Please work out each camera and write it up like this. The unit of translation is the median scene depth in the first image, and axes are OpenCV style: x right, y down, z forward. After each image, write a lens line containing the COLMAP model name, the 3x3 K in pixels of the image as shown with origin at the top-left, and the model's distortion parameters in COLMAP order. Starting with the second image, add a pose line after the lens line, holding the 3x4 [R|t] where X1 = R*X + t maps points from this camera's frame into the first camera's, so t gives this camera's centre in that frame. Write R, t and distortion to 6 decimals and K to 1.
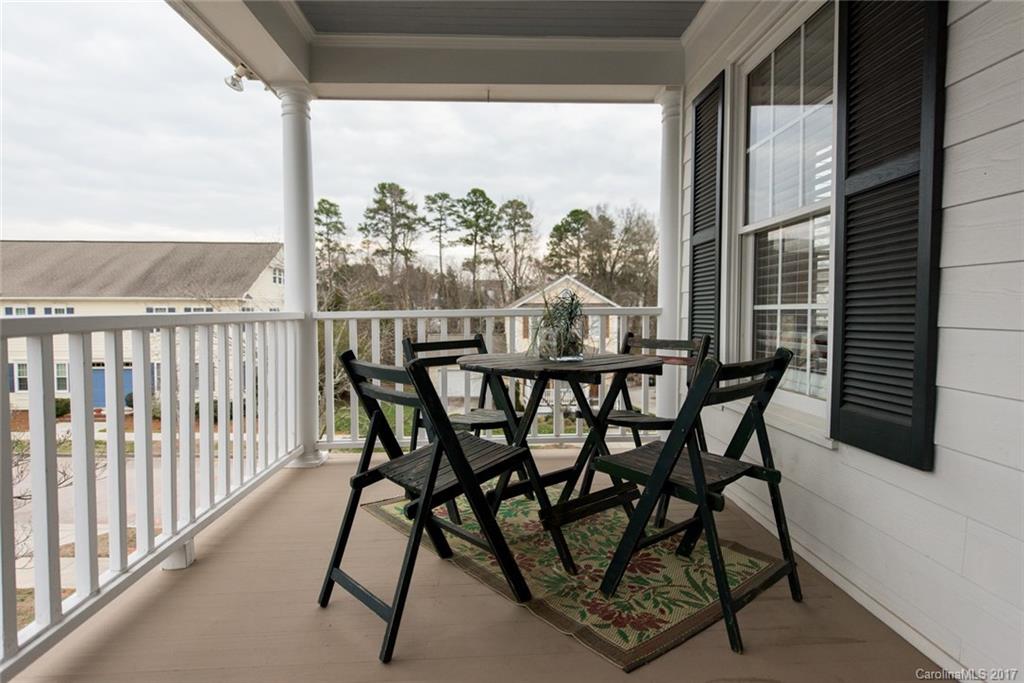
lens RADIAL K [[580.9, 0, 513.2], [0, 580.9, 338.4], [0, 0, 1]] dist [0.001410, 0.000046]
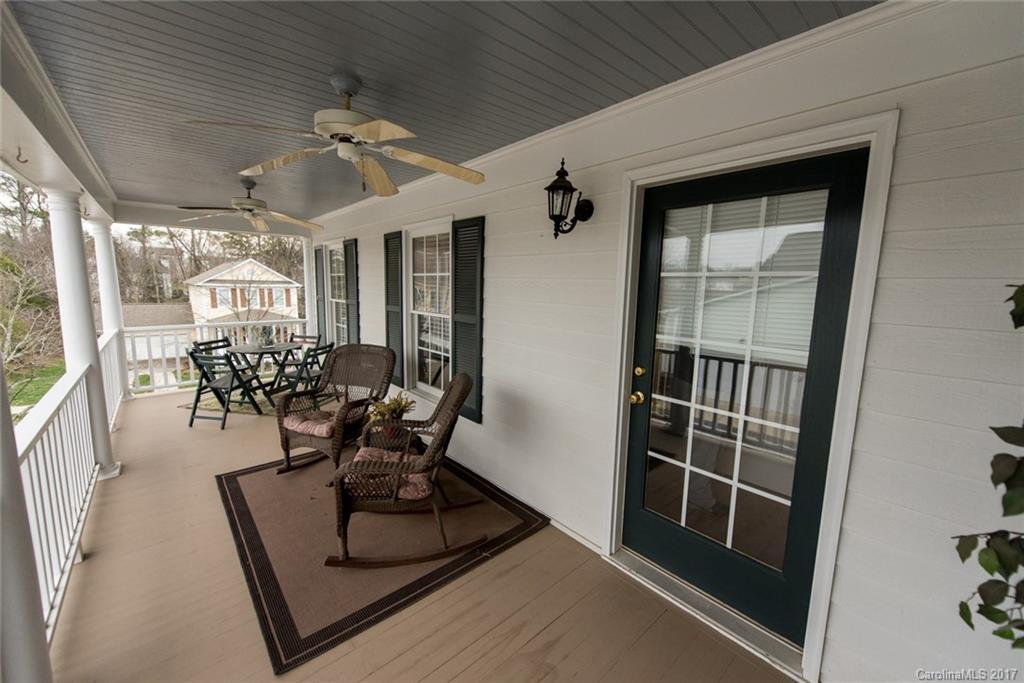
lens RADIAL K [[399.3, 0, 516.8], [0, 399.3, 341.9], [0, 0, 1]] dist [0.007307, -0.002600]
pose [[0.781354, -0.068557, 0.620312, -0.153252], [0.006961, 0.994844, 0.101182, -0.152116], [-0.624050, -0.074741, 0.777802, -1.162398]]
